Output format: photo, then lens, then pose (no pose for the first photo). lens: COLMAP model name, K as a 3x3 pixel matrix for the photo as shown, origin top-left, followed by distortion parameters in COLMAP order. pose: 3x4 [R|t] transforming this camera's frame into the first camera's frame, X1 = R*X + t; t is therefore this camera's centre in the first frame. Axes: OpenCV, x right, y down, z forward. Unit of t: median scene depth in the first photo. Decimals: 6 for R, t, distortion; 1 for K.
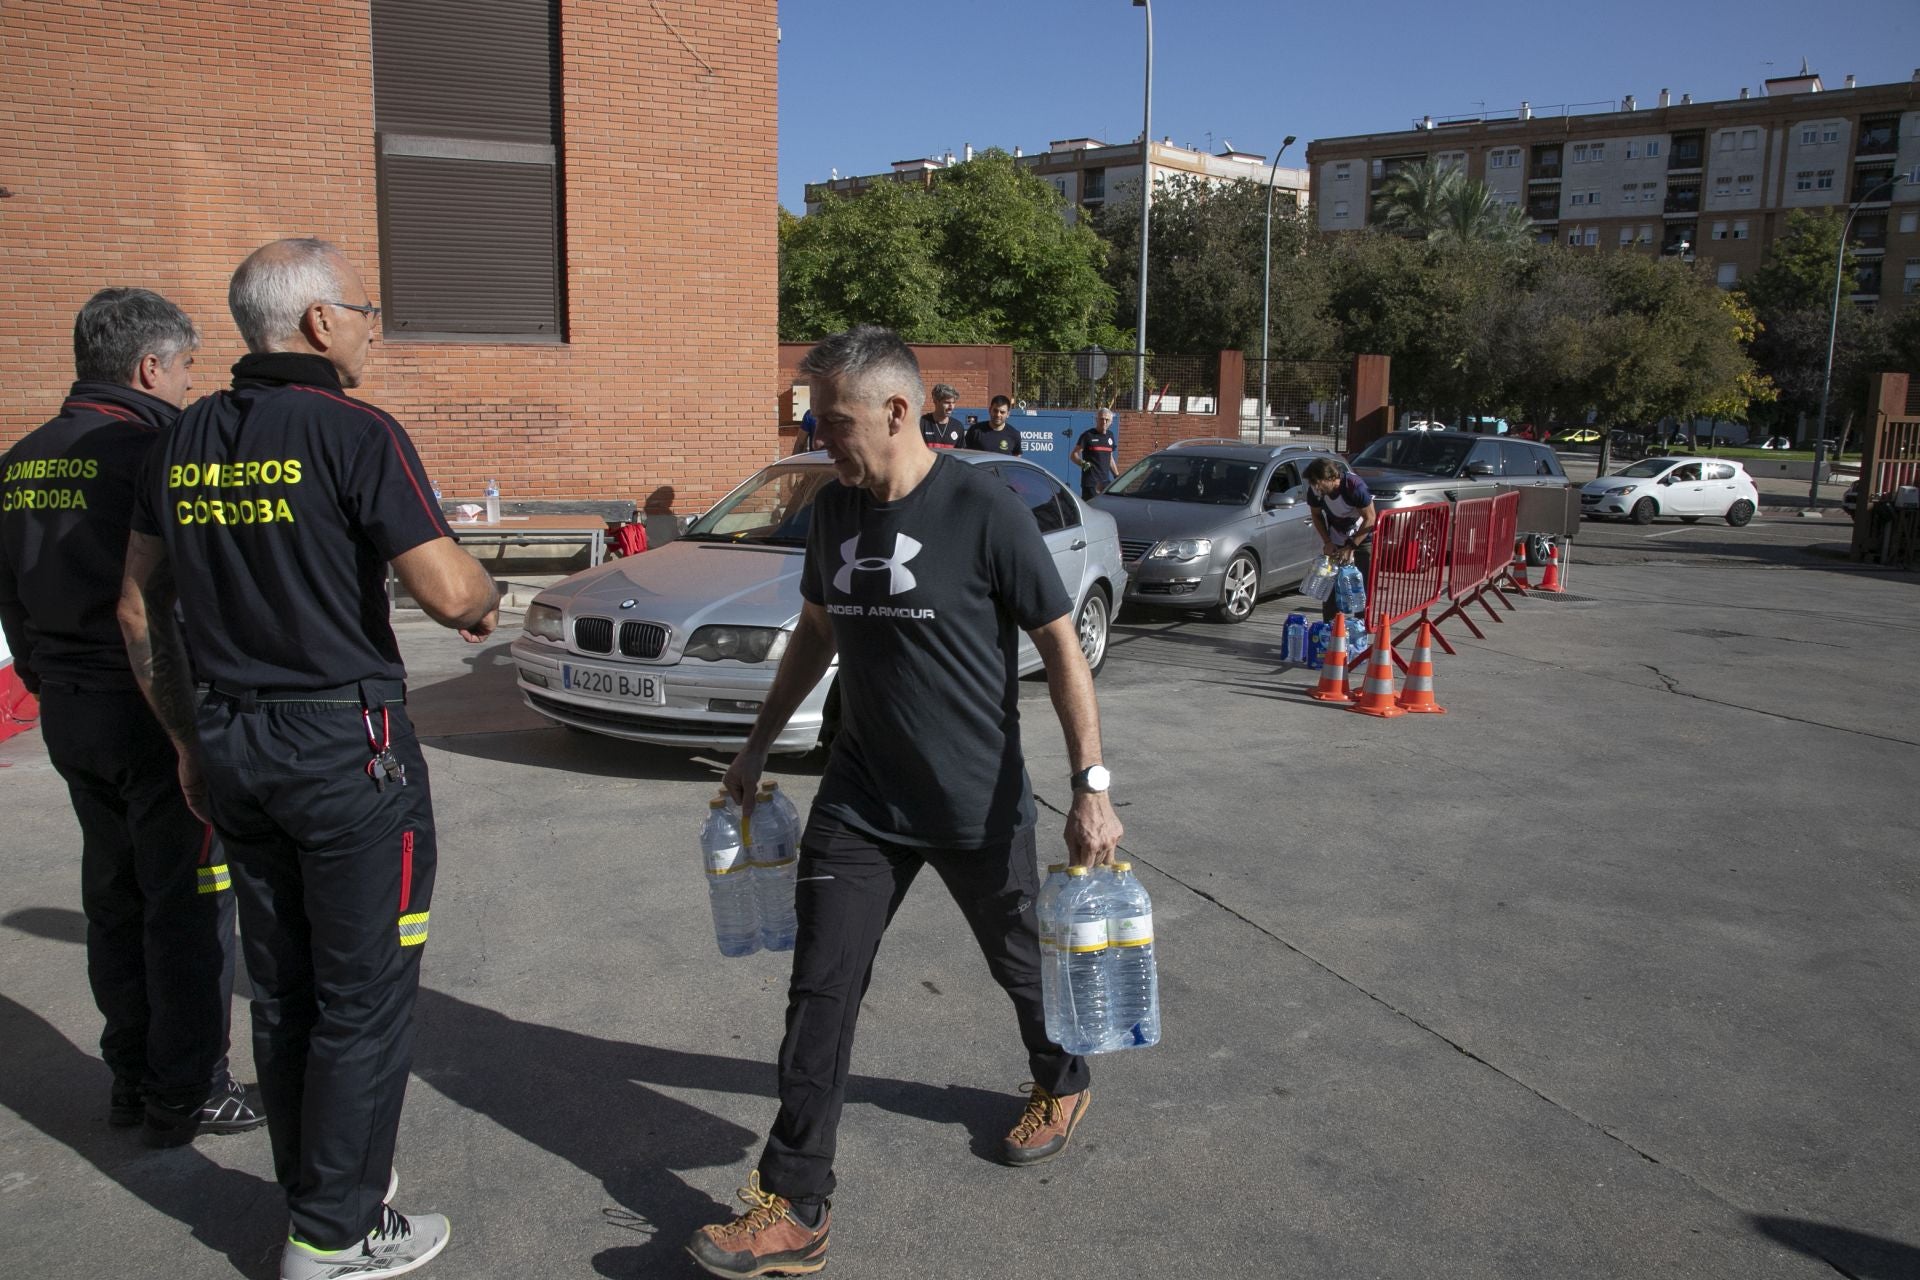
lens RADIAL K [[1326.5, 0, 960.7], [0, 1326.5, 651.6], [0, 0, 1]] dist [-0.122080, 0.070693]
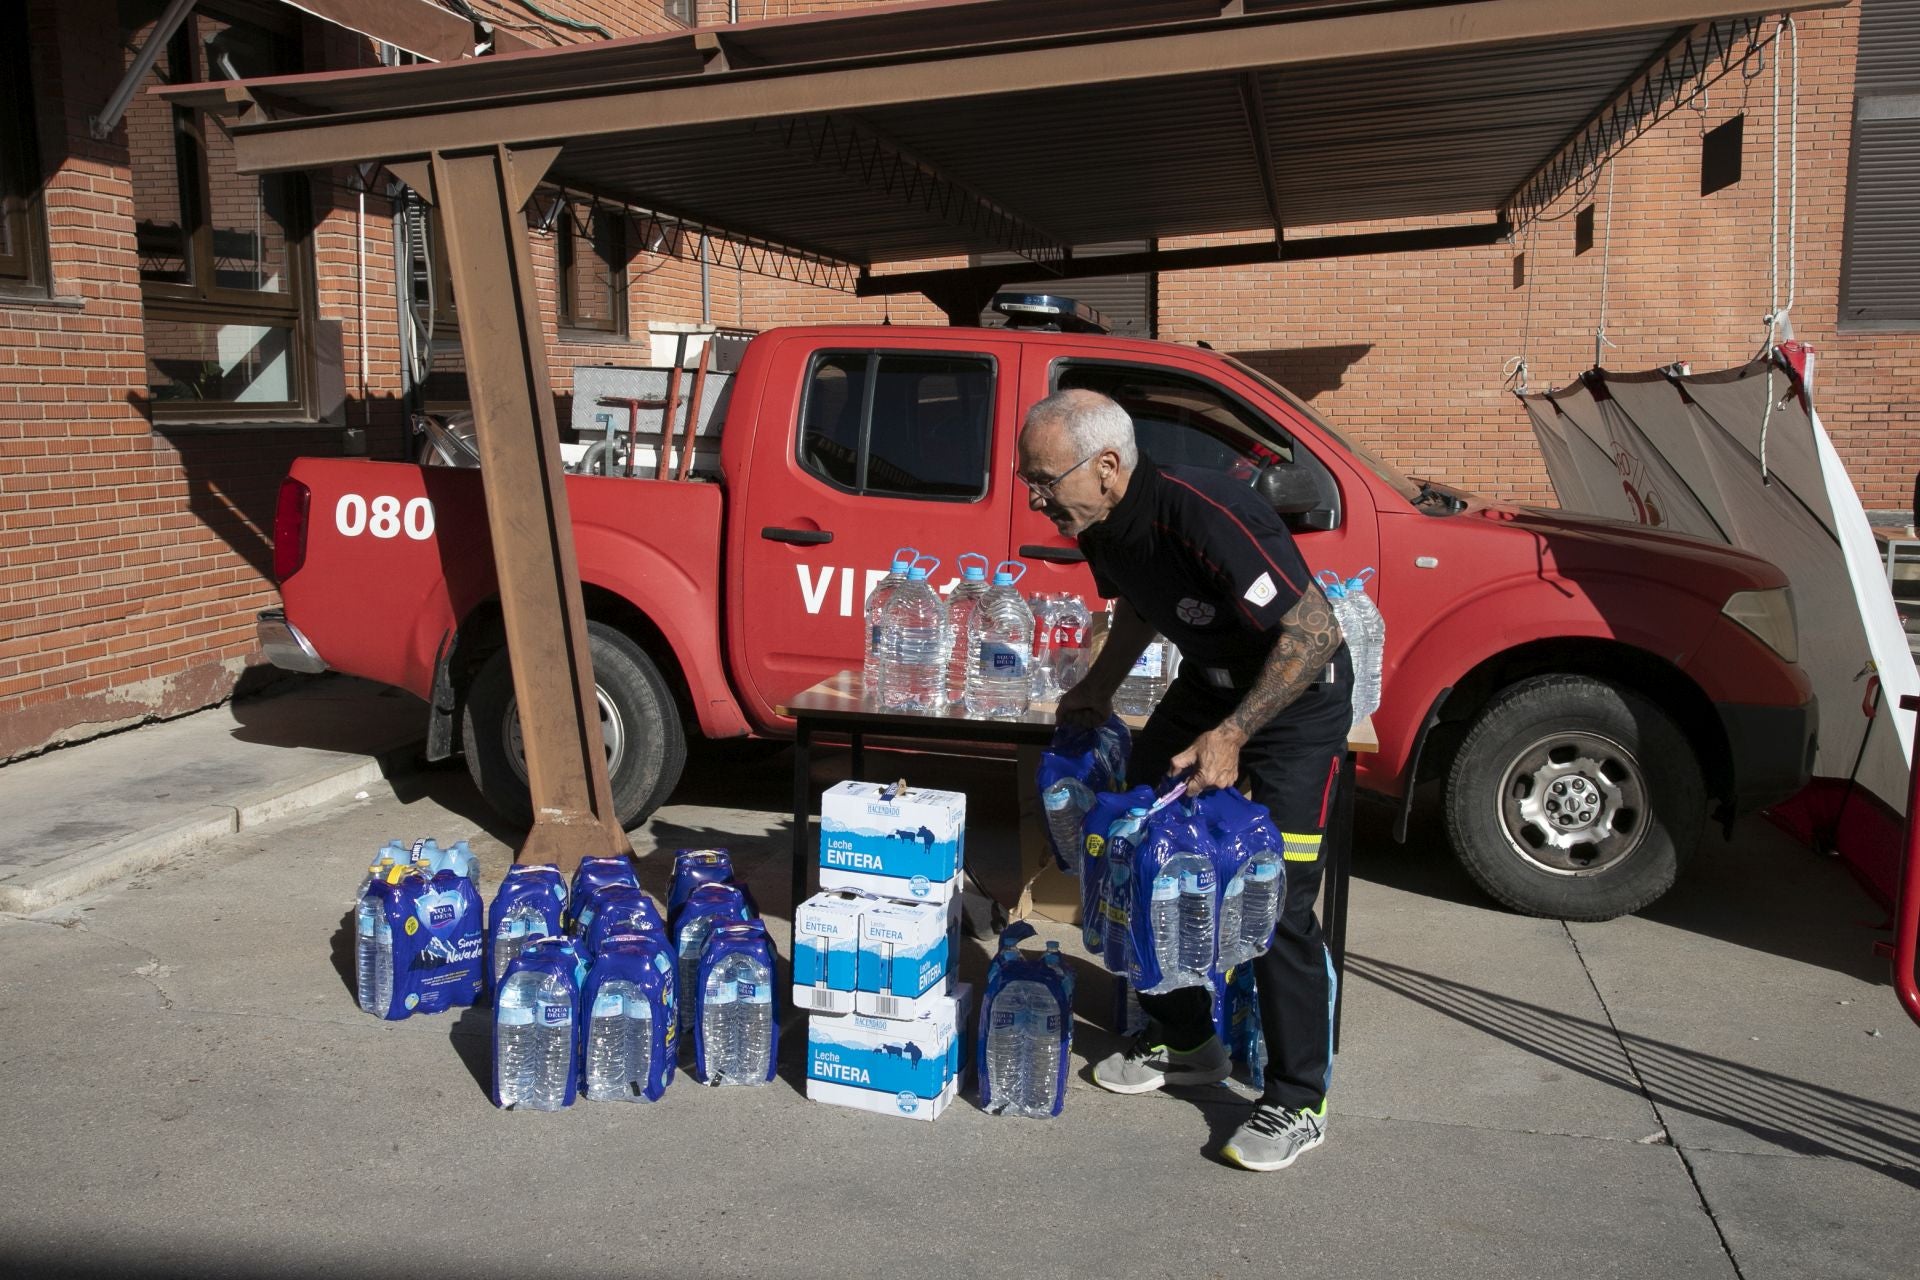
lens RADIAL K [[1824.4, 0, 961.0], [0, 1824.4, 653.1], [0, 0, 1]] dist [-0.016634, 0.103483]
pose [[0.826347, 0.061778, -0.559762, -0.067133], [-0.084732, 0.996289, -0.015131, 0.015462], [0.556750, 0.059933, 0.828515, -0.112091]]
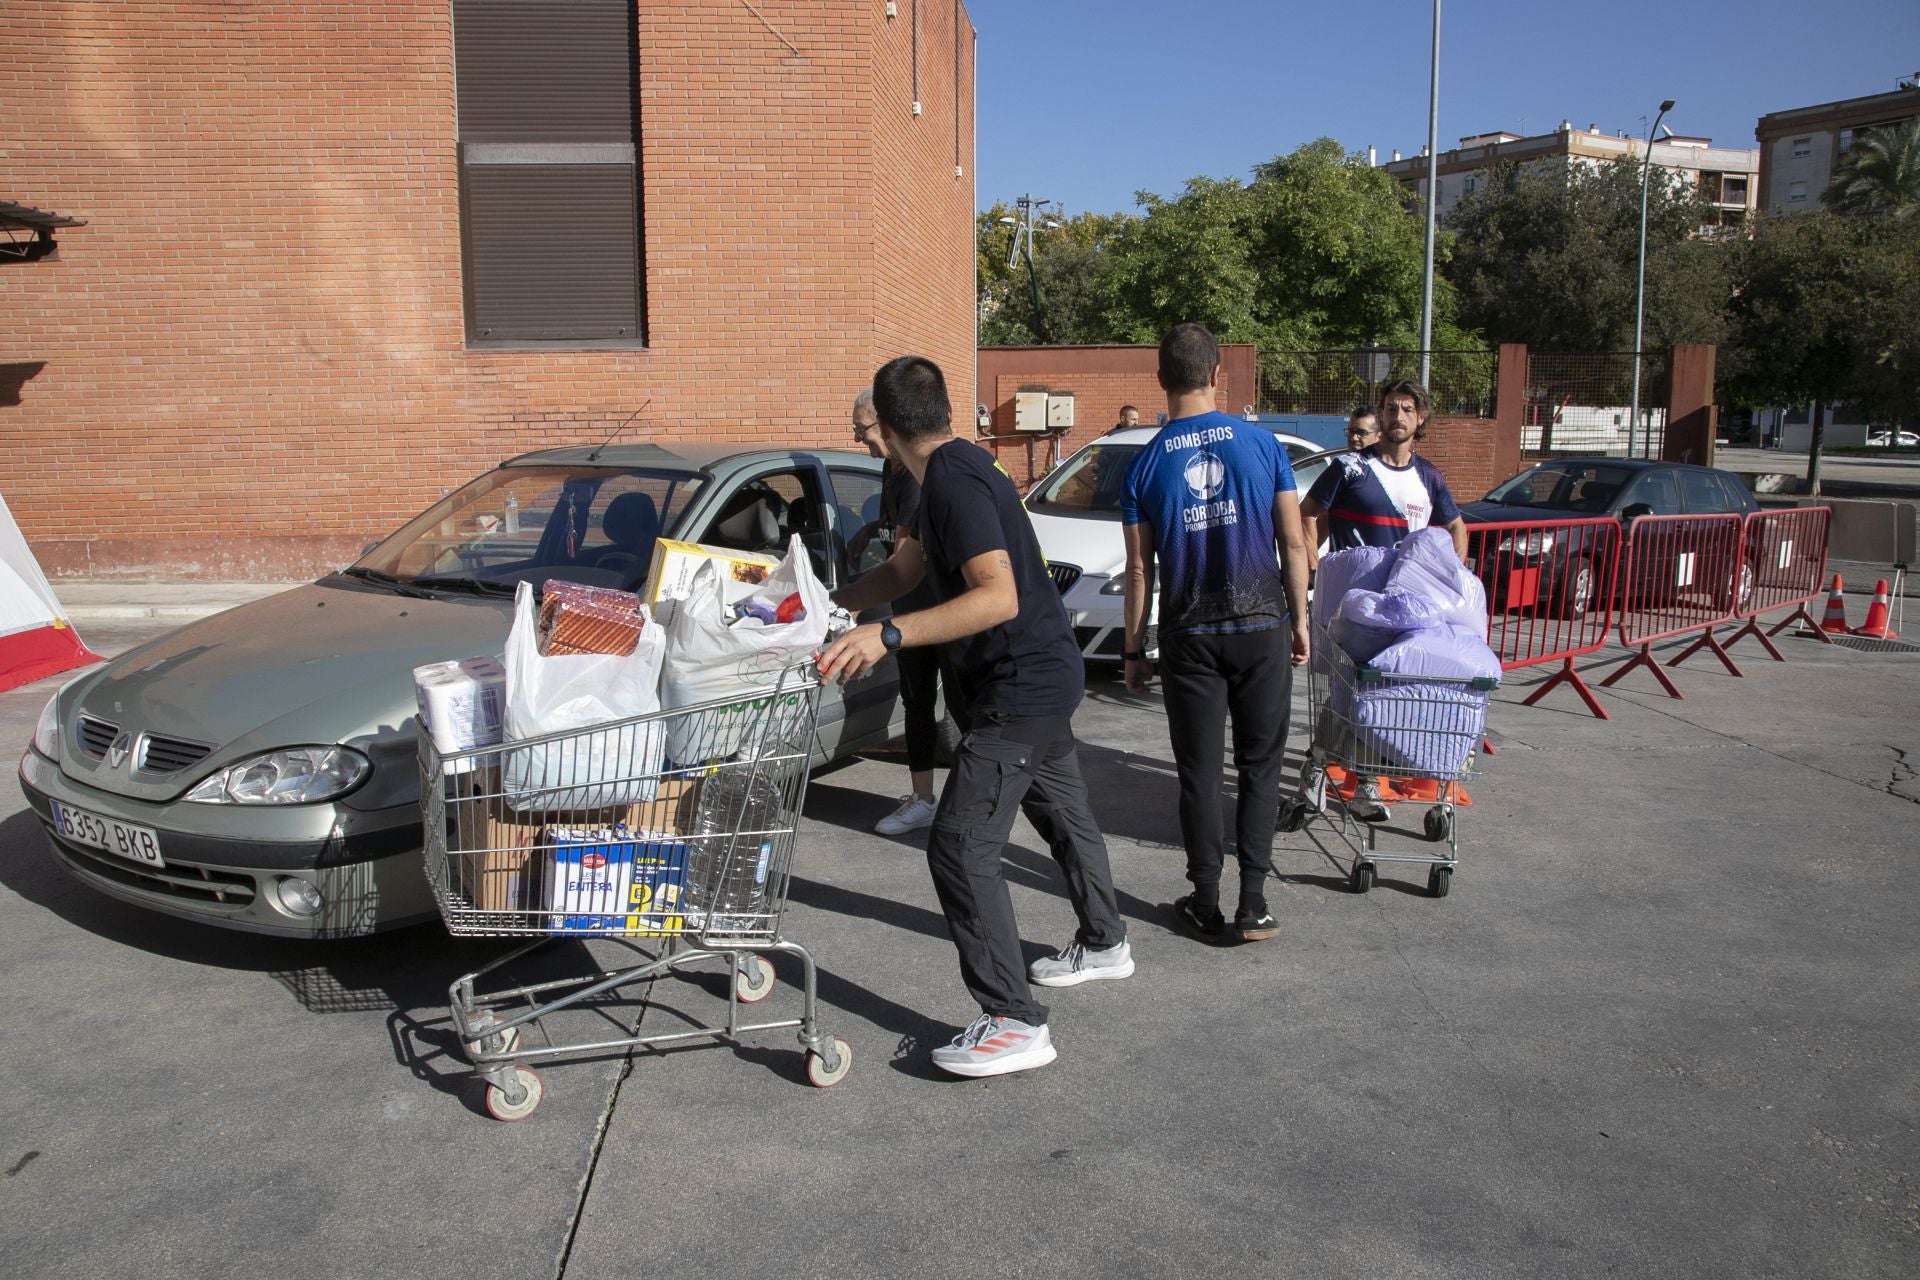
lens RADIAL K [[1326.5, 0, 960.7], [0, 1326.5, 651.6], [0, 0, 1]] dist [-0.122080, 0.070693]
pose [[0.952054, 0.035413, -0.303875, 0.069411], [-0.039178, 0.999212, -0.006303, -0.004878], [0.303412, 0.017906, 0.952691, 0.048811]]
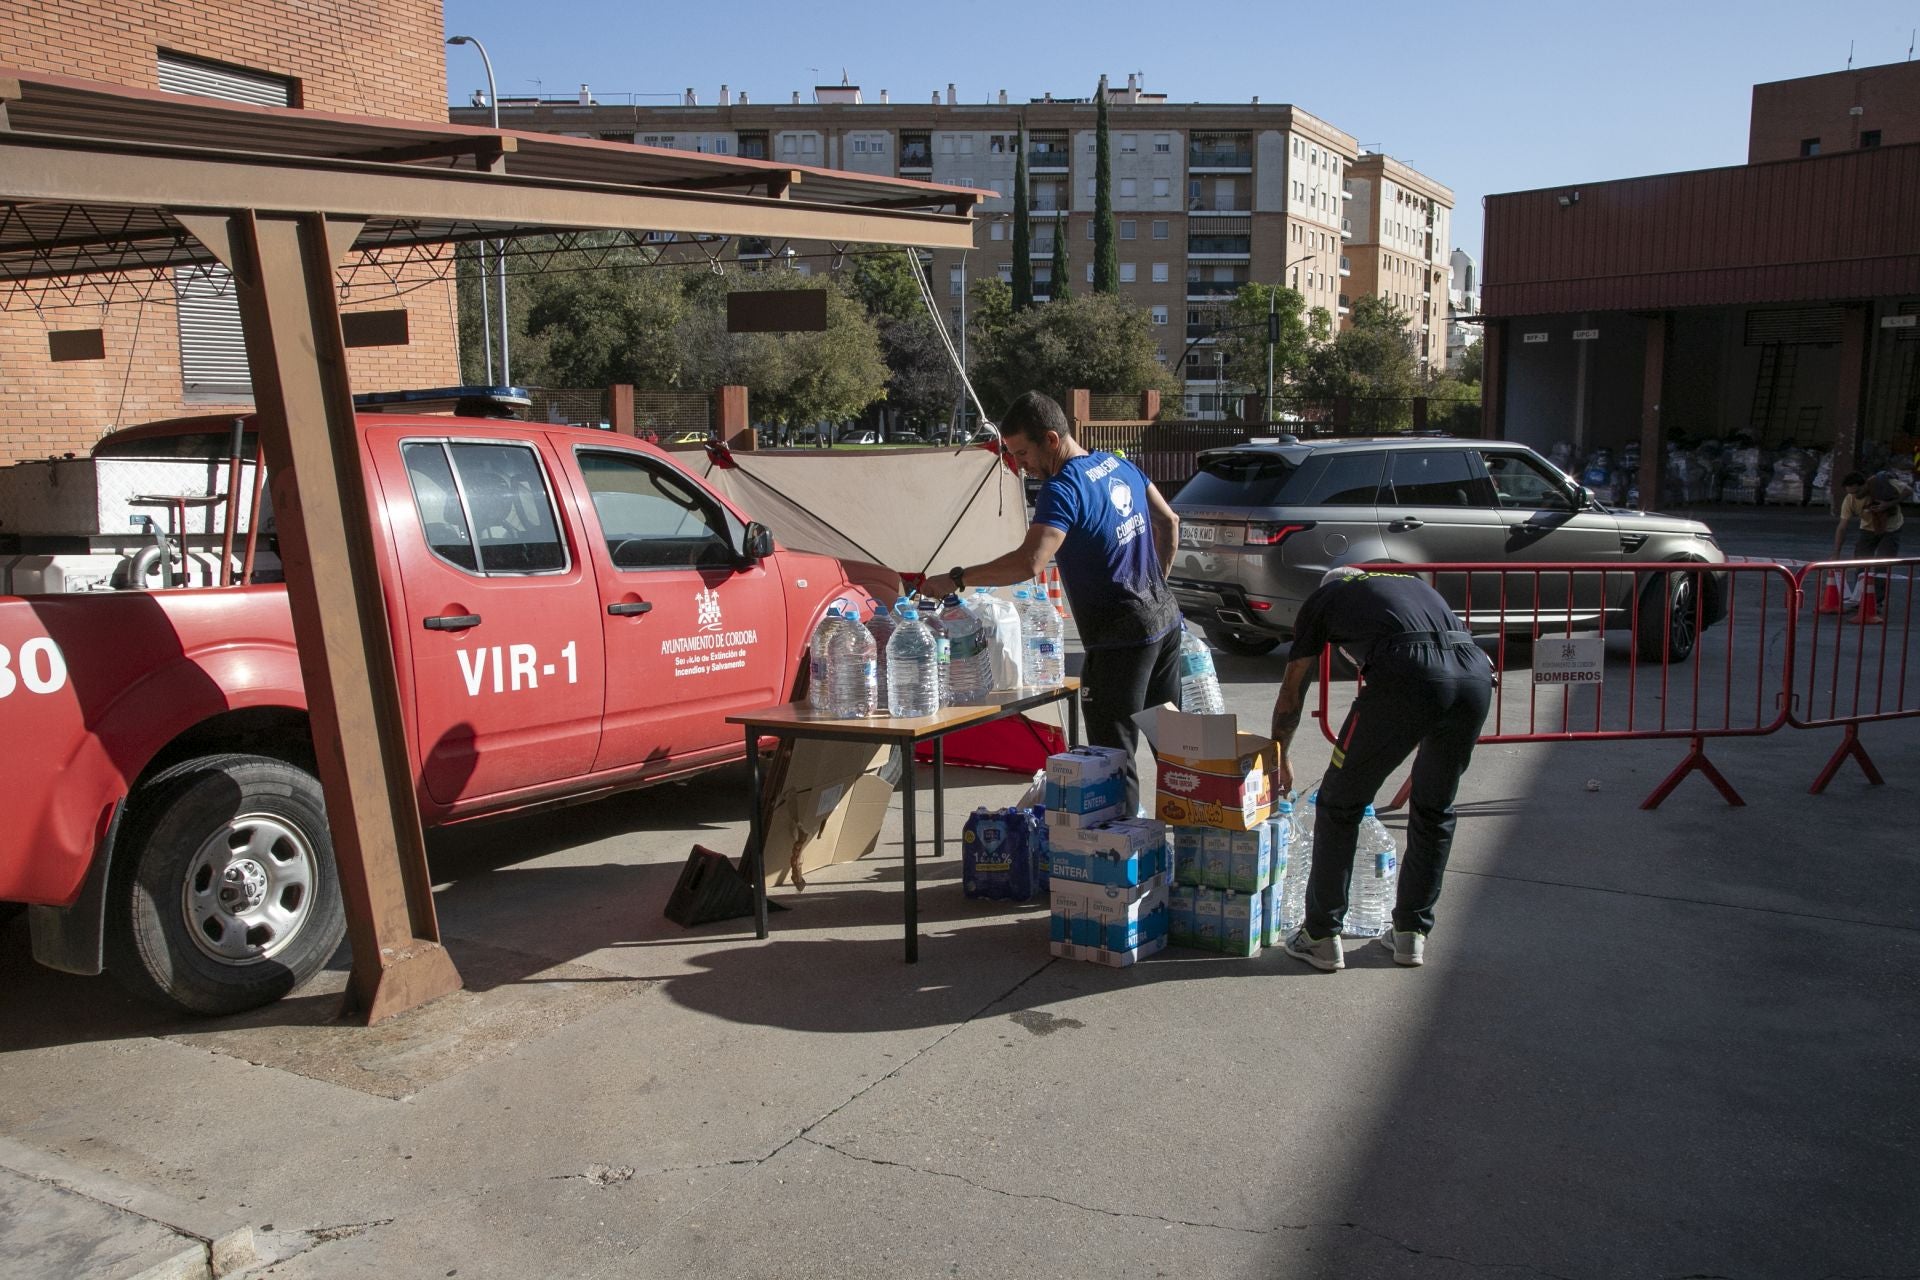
lens RADIAL K [[1575.6, 0, 955.2], [0, 1575.6, 652.6], [0, 0, 1]] dist [-0.066936, 0.093233]
pose [[0.788362, -0.108505, 0.605567, -0.224489], [0.127039, 0.991821, 0.012327, 0.010470], [-0.601952, 0.067213, 0.795699, -0.126403]]
